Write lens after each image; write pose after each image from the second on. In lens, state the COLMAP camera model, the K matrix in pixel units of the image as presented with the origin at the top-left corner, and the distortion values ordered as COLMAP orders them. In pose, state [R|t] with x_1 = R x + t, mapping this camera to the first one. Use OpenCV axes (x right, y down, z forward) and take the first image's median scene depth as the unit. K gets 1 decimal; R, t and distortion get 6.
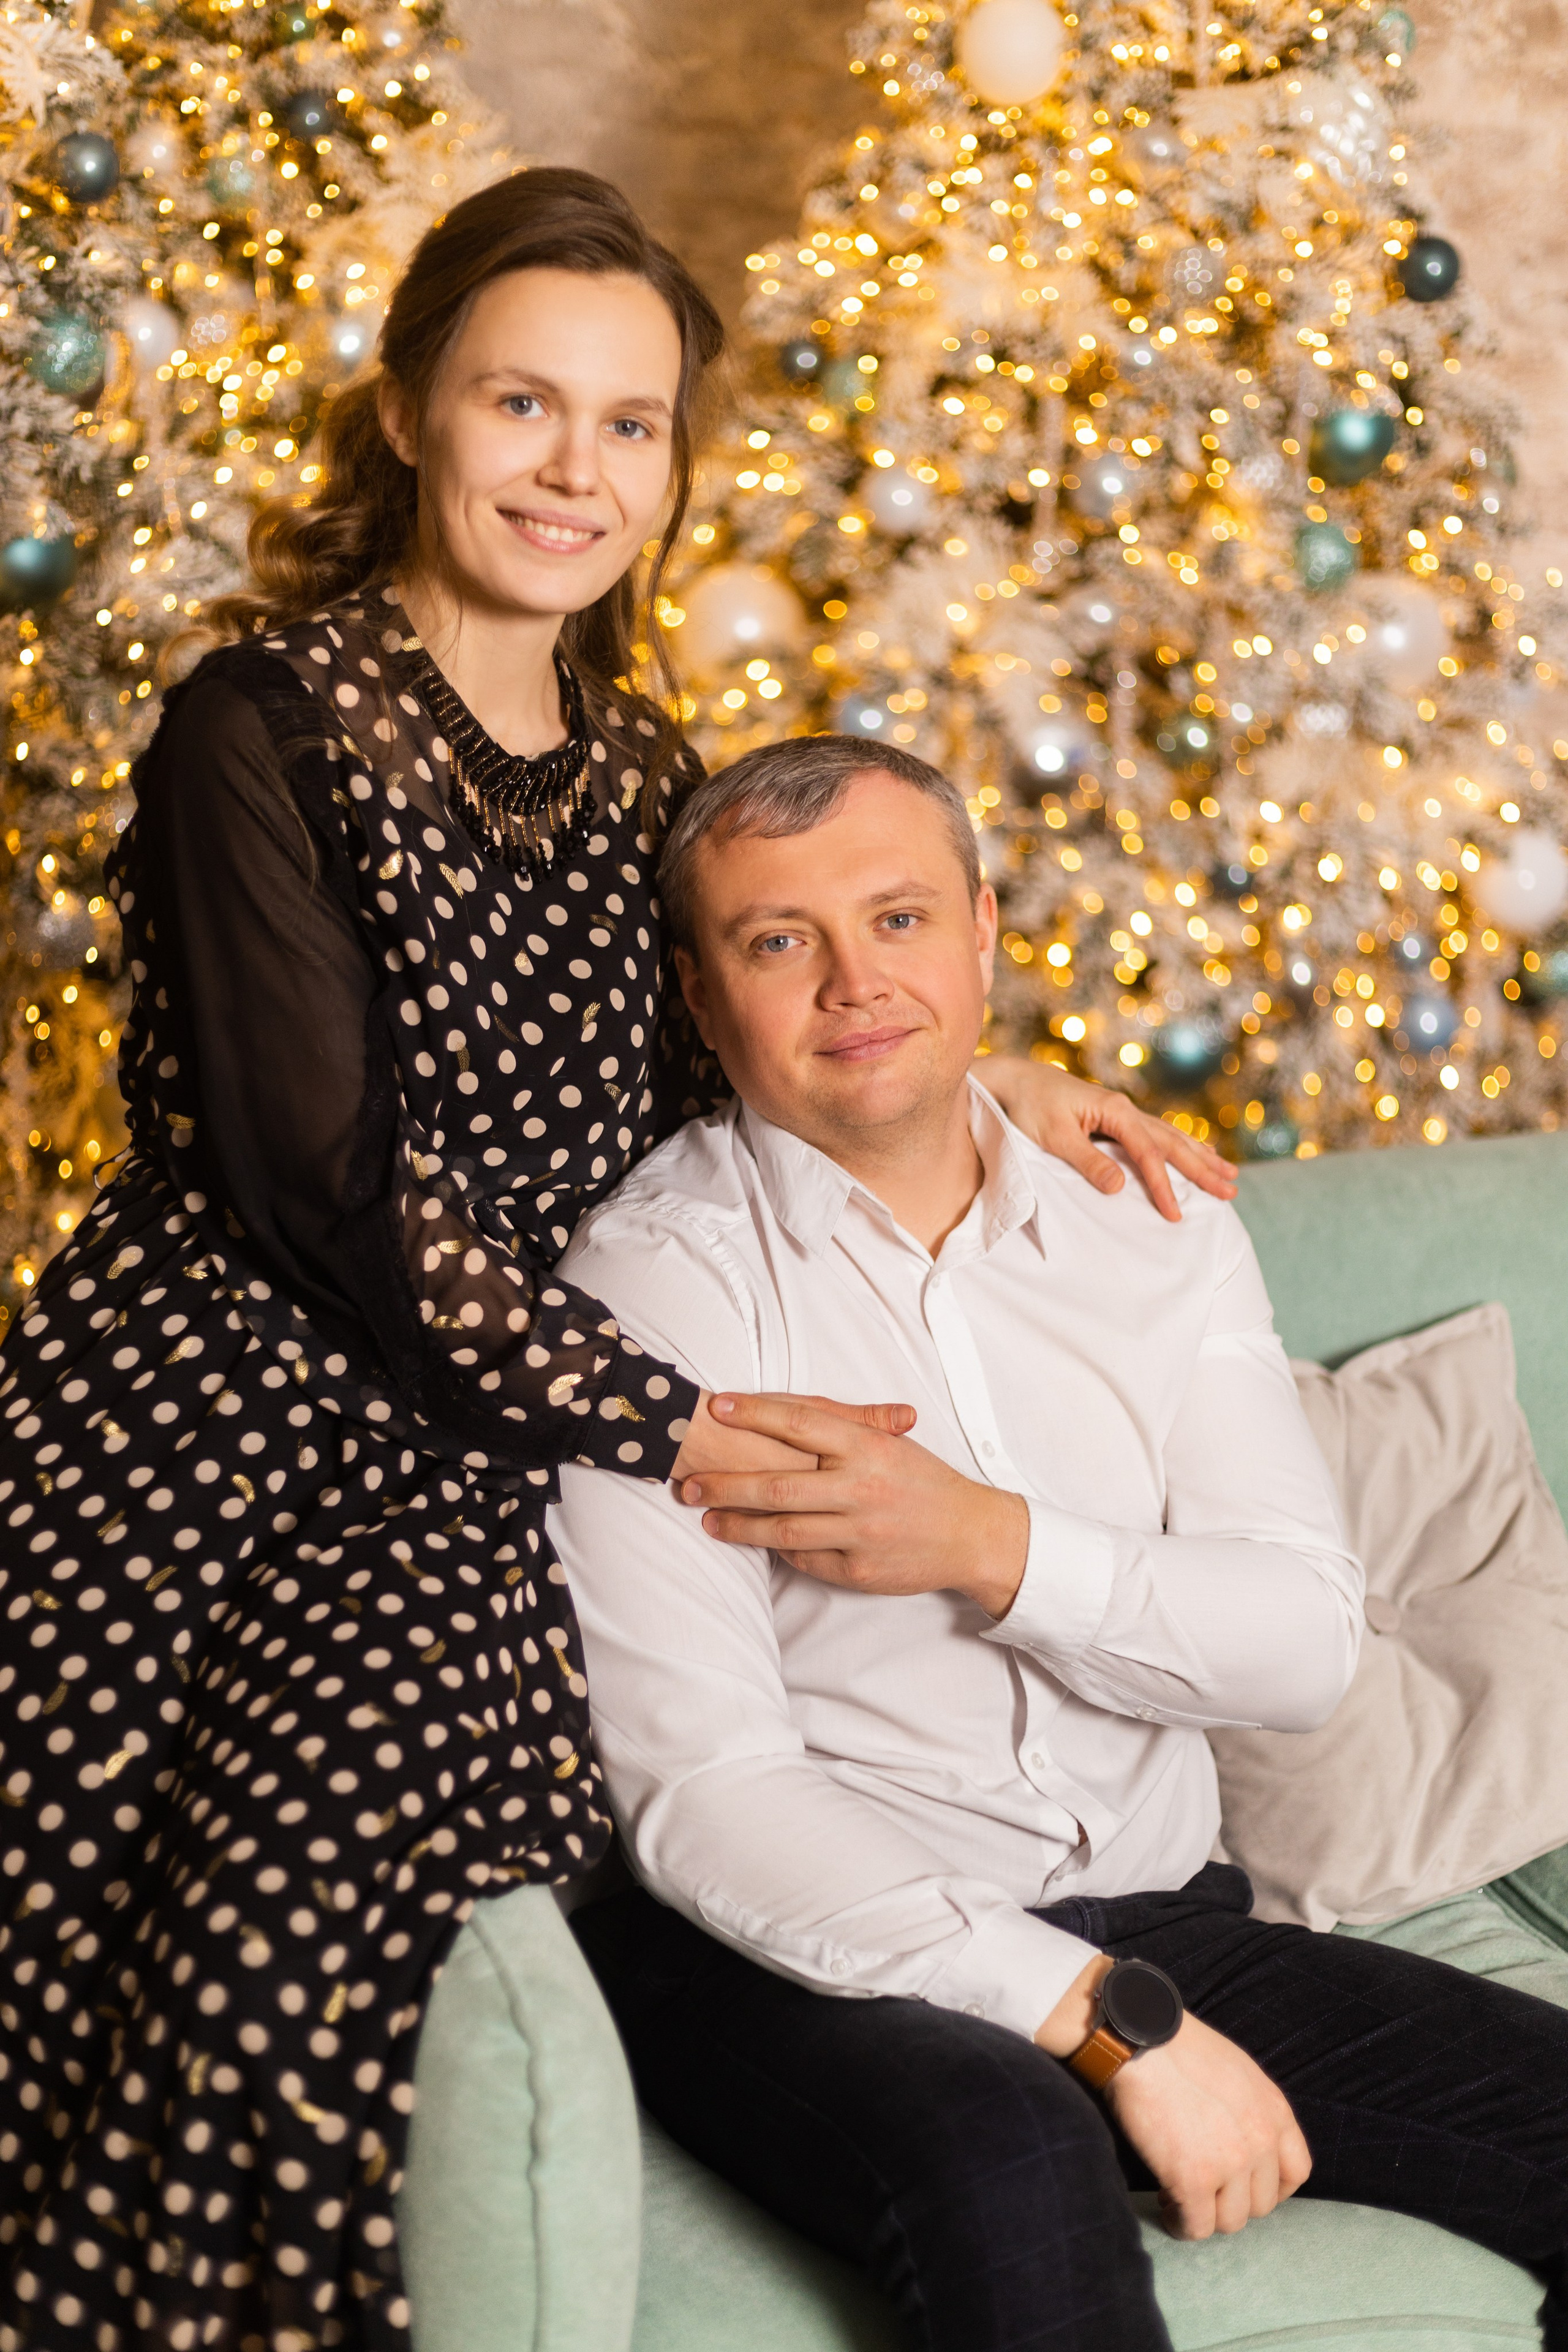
lens RADIAL K [[3462.1, 0, 784.0], [0, 3462.1, 1176.0], [0, 0, 1]] dist [-0.051424, 0.103444]
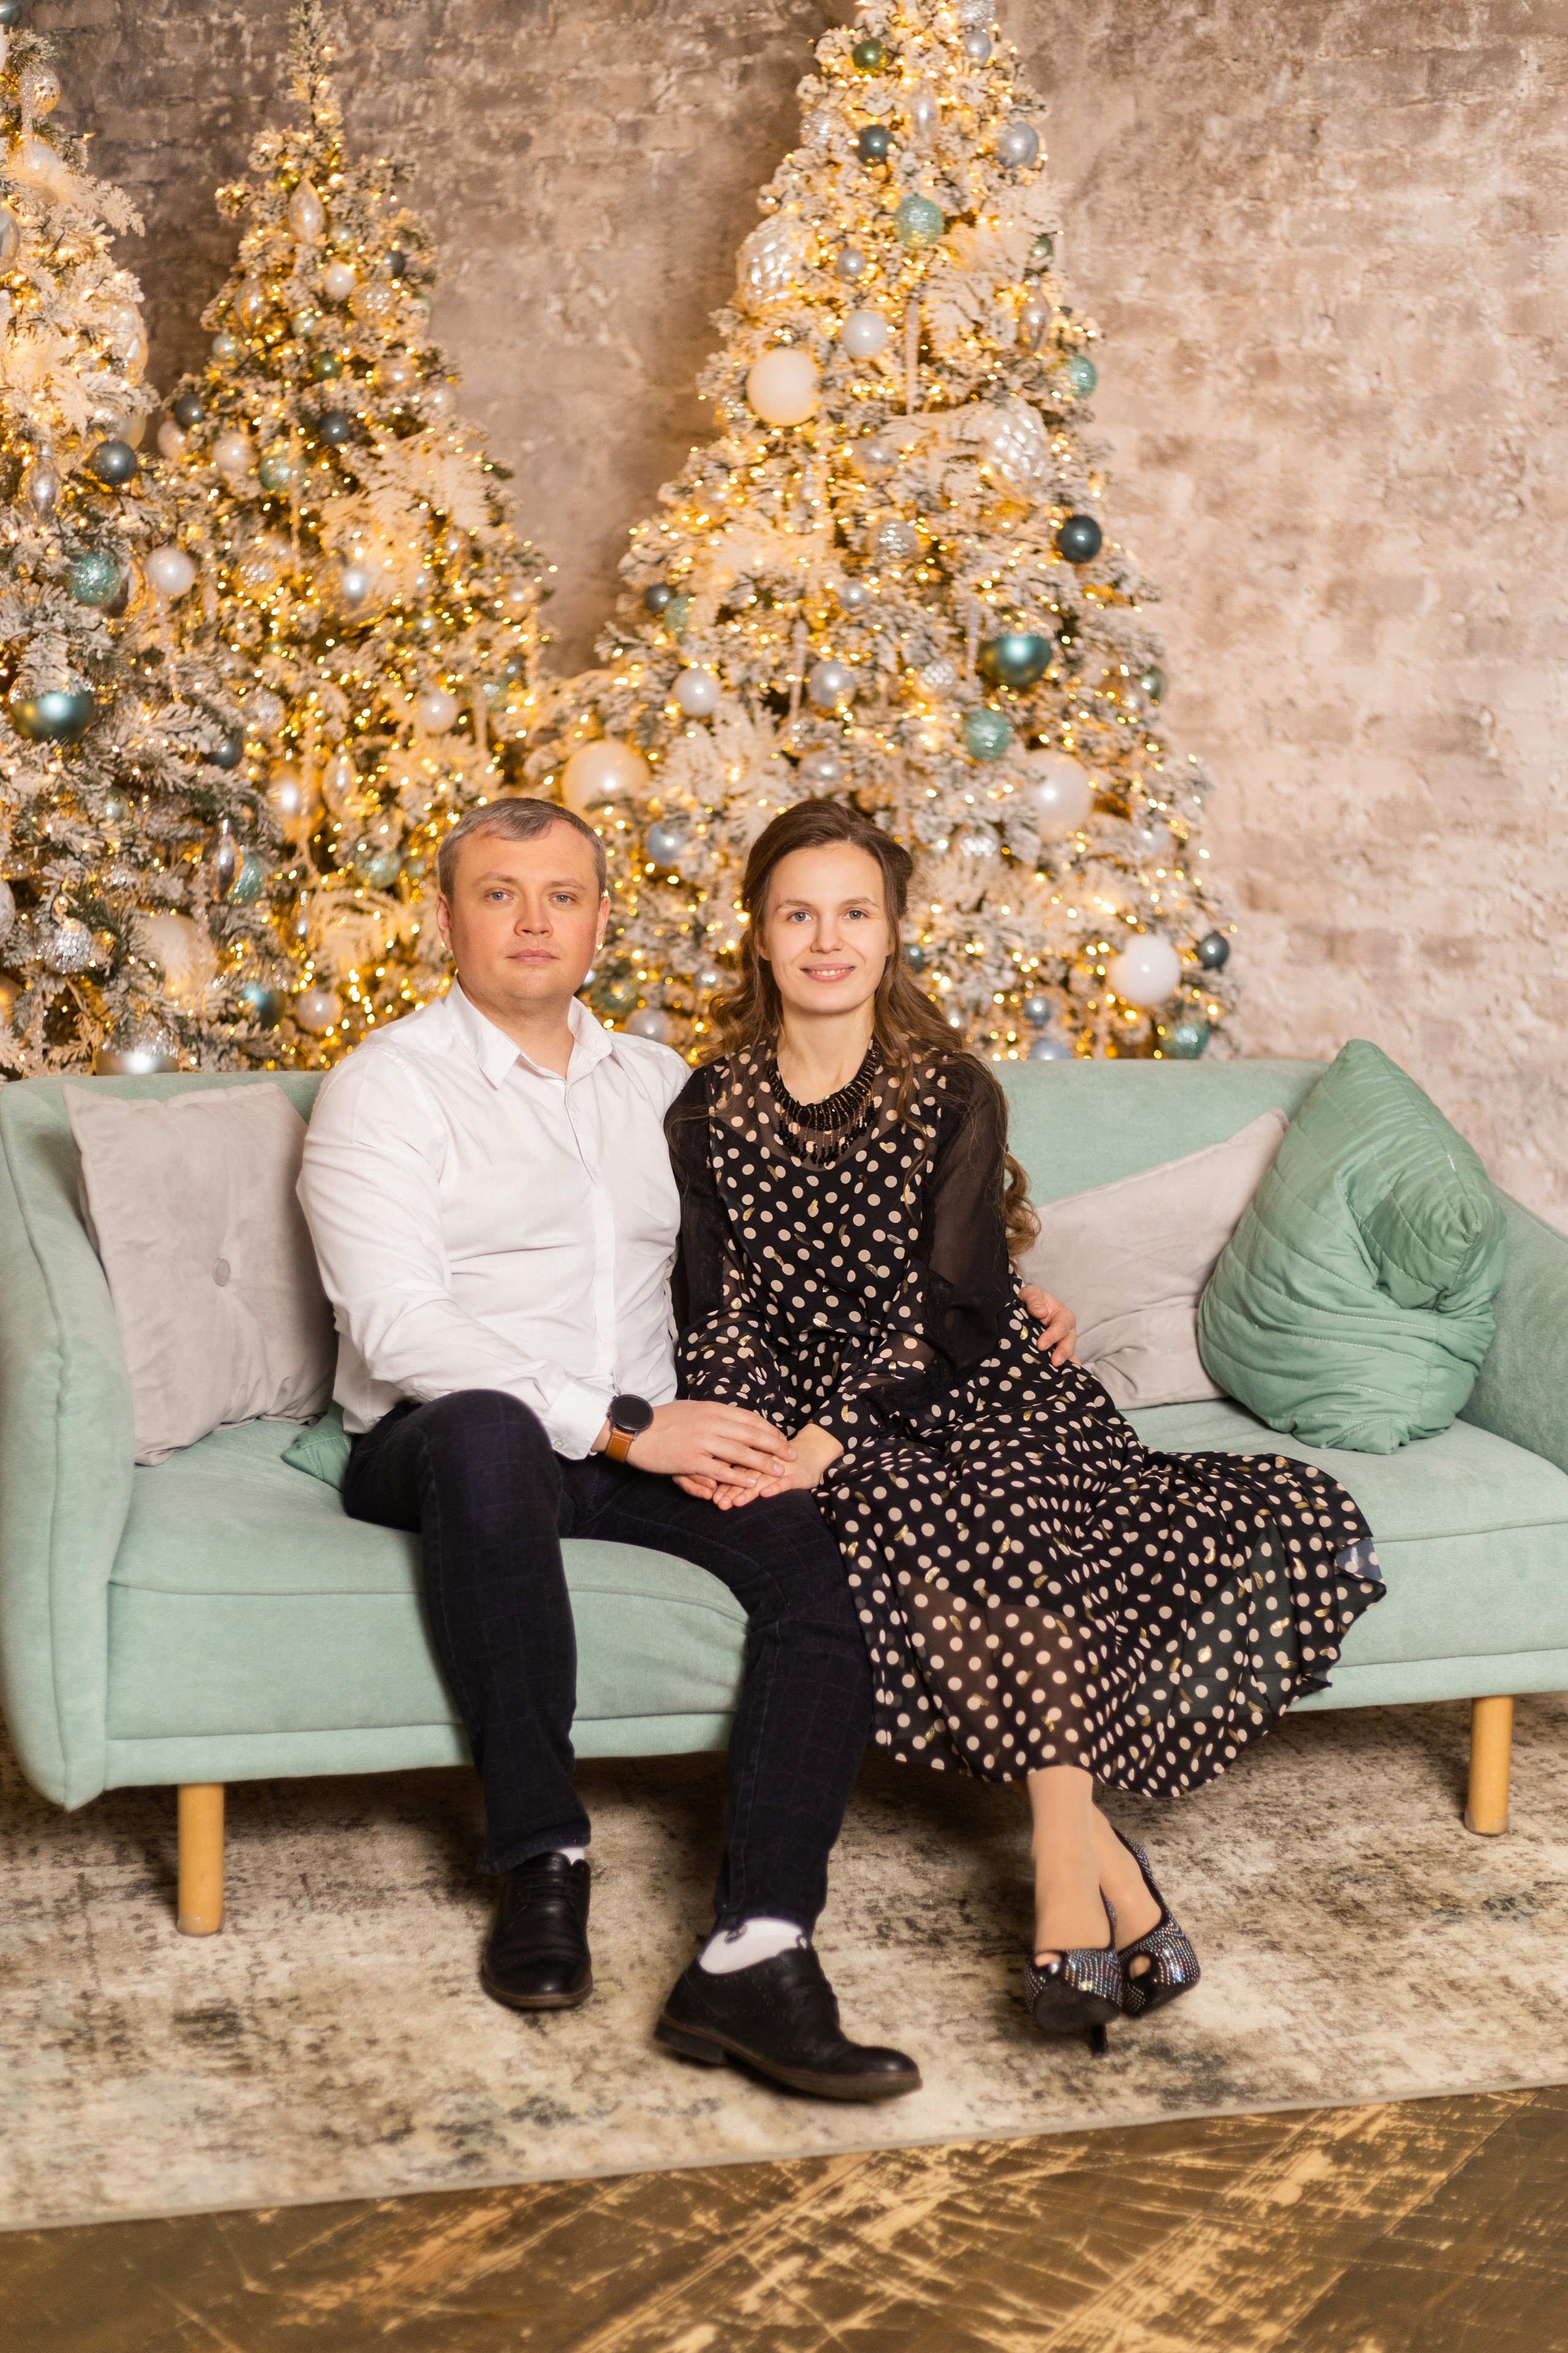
lens RADIAL K [[3463.3, 0, 784.0], [0, 3463.3, 1176.5], [0, 0, 1]] dist [-0.051424, 0.103444]
pose [[0.992302, 0.031202, -0.119849, 0.249717], [-0.040926, 0.995990, -0.079556, 0.119810], [0.116886, 0.083848, 0.989599, -0.411303]]
